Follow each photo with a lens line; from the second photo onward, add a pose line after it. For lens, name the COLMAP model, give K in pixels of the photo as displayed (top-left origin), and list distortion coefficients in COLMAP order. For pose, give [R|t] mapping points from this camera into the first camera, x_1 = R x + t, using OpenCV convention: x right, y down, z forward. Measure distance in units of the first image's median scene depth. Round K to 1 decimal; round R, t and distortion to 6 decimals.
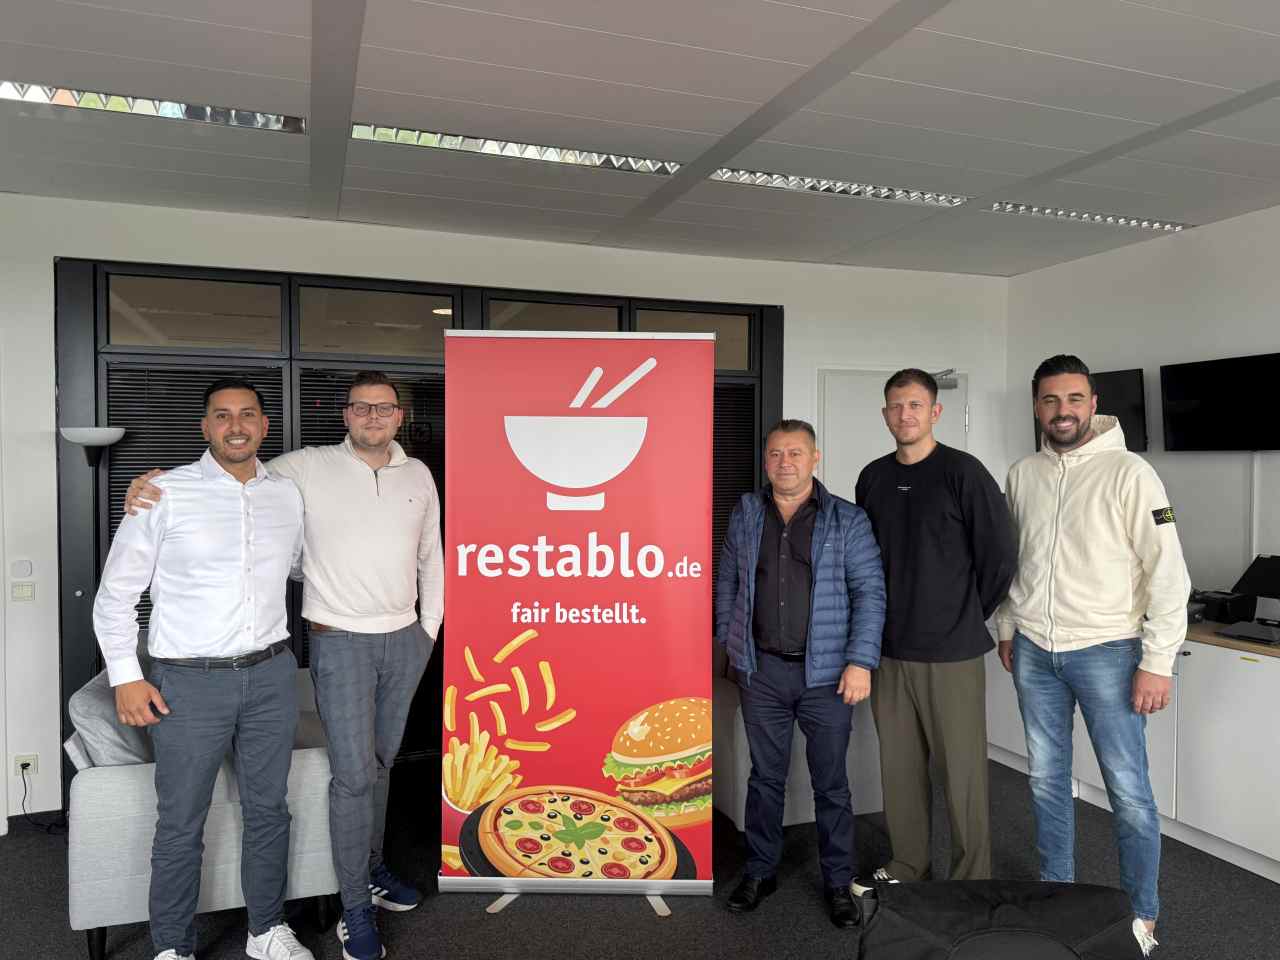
lens RADIAL K [[896.4, 0, 640.0], [0, 896.4, 480.0], [0, 0, 1]] dist [0.151269, -0.207740]
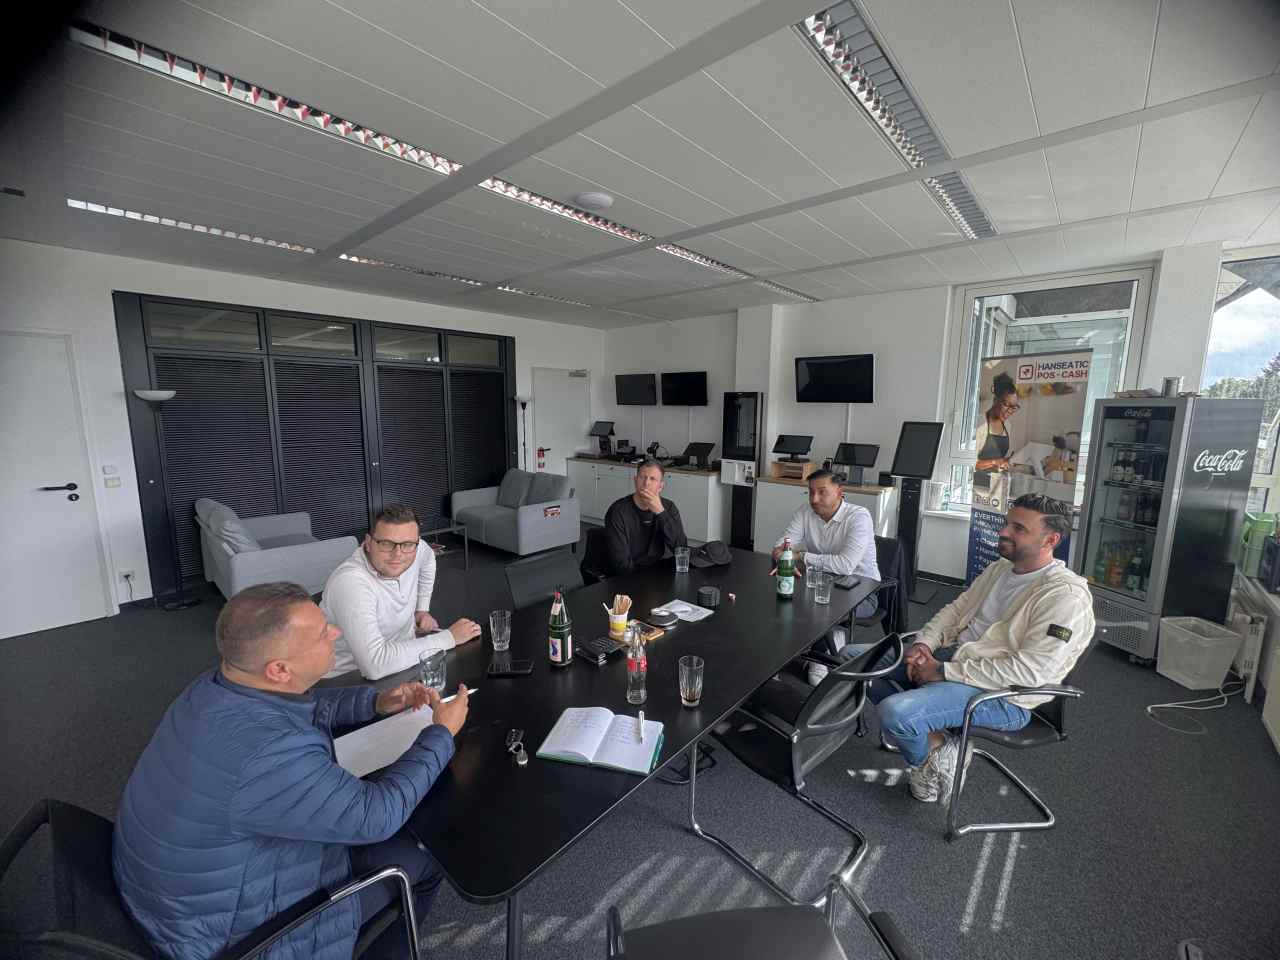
lens RADIAL K [[517.0, 0, 640.0], [0, 517.0, 480.0], [0, 0, 1]] dist [-0.000778, -0.000068]
pose [[0.886631, -0.058424, 0.458772, -0.214558], [0.002247, 0.992521, 0.122053, -0.003392], [-0.462472, -0.107185, 0.880131, -0.353757]]
